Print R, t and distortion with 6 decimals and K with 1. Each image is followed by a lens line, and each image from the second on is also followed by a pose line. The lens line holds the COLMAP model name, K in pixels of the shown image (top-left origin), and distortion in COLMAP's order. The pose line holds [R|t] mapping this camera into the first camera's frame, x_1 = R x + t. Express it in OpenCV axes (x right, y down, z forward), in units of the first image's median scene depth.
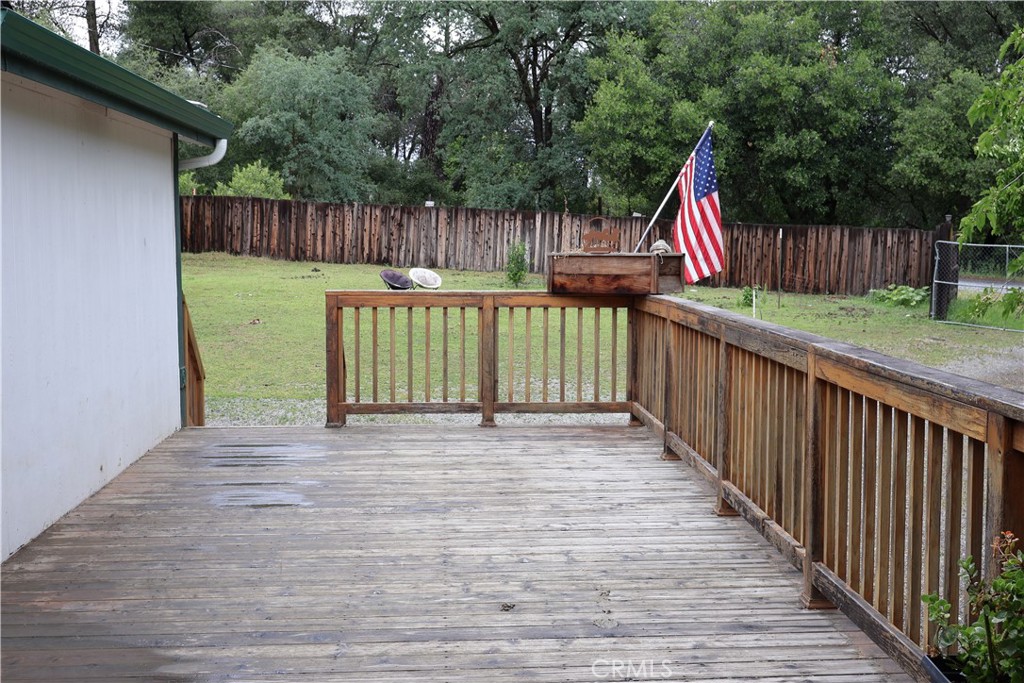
lens RADIAL K [[1151.1, 0, 512.2], [0, 1151.1, 335.2], [0, 0, 1]] dist [-0.000601, -0.014175]
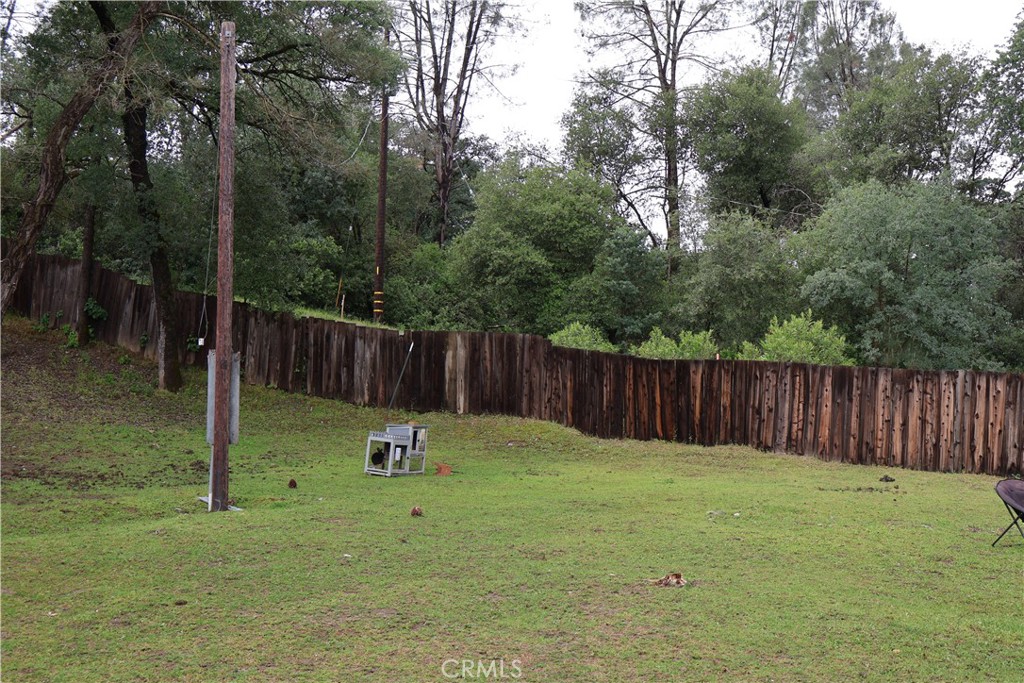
lens RADIAL K [[1151.1, 0, 512.2], [0, 1151.1, 335.2], [0, 0, 1]] dist [-0.000601, -0.014175]
pose [[0.865450, -0.014840, -0.500775, -0.037394], [-0.077235, 0.983660, -0.162629, -0.017276], [0.495006, 0.179425, 0.850162, 0.367093]]
